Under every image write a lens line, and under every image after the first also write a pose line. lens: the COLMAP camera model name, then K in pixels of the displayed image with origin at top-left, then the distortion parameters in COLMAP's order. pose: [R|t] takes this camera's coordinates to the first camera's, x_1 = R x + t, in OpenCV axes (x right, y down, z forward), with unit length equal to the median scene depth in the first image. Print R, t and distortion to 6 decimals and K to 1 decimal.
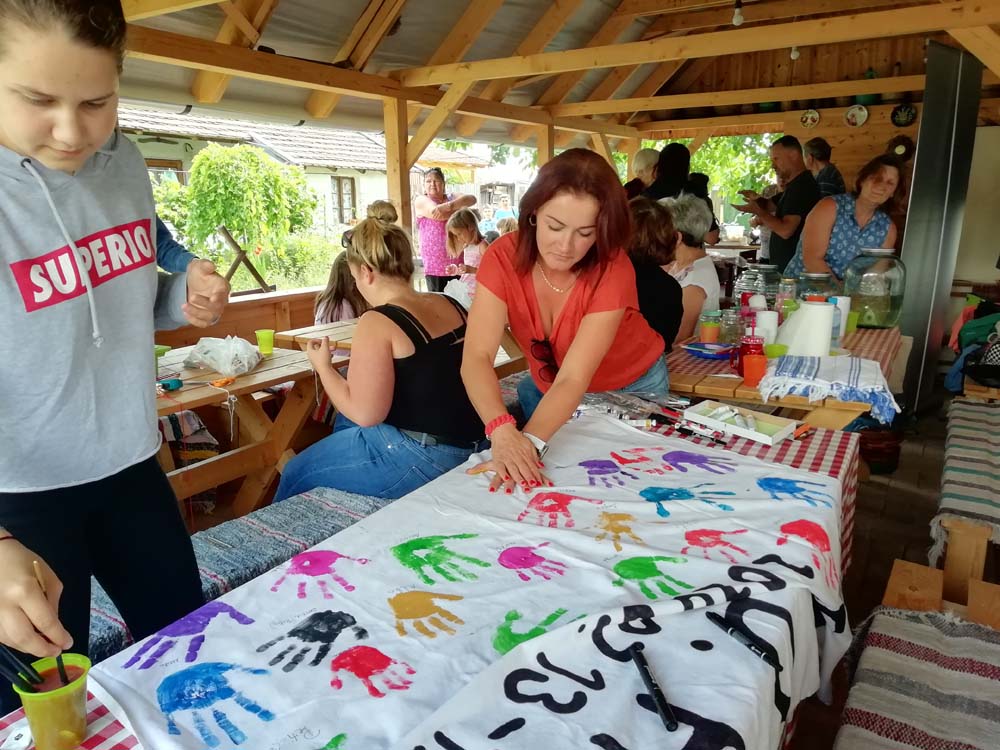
lens RADIAL K [[745.6, 0, 500.3], [0, 745.6, 374.9], [0, 0, 1]] dist [0.004101, -0.001560]
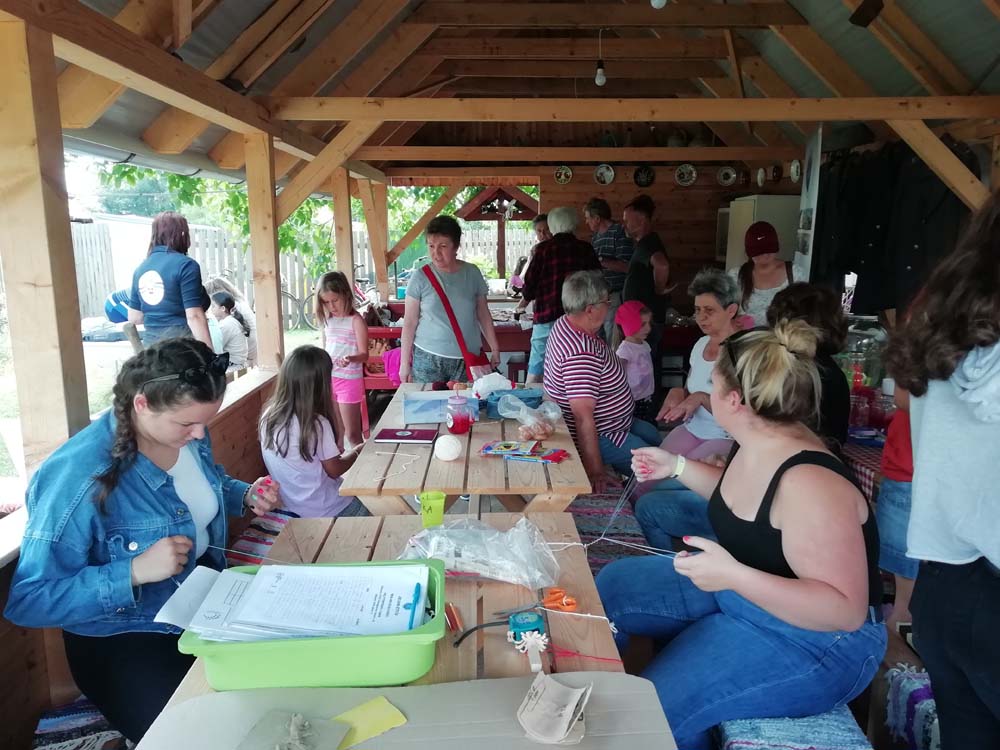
lens RADIAL K [[791.1, 0, 500.9], [0, 791.1, 378.0], [0, 0, 1]] dist [0.003438, 0.002646]
pose [[0.846776, -0.087744, 0.524663, -0.369616], [0.115522, 0.993096, -0.020361, -0.083260], [-0.519254, 0.077852, 0.851067, 0.219966]]
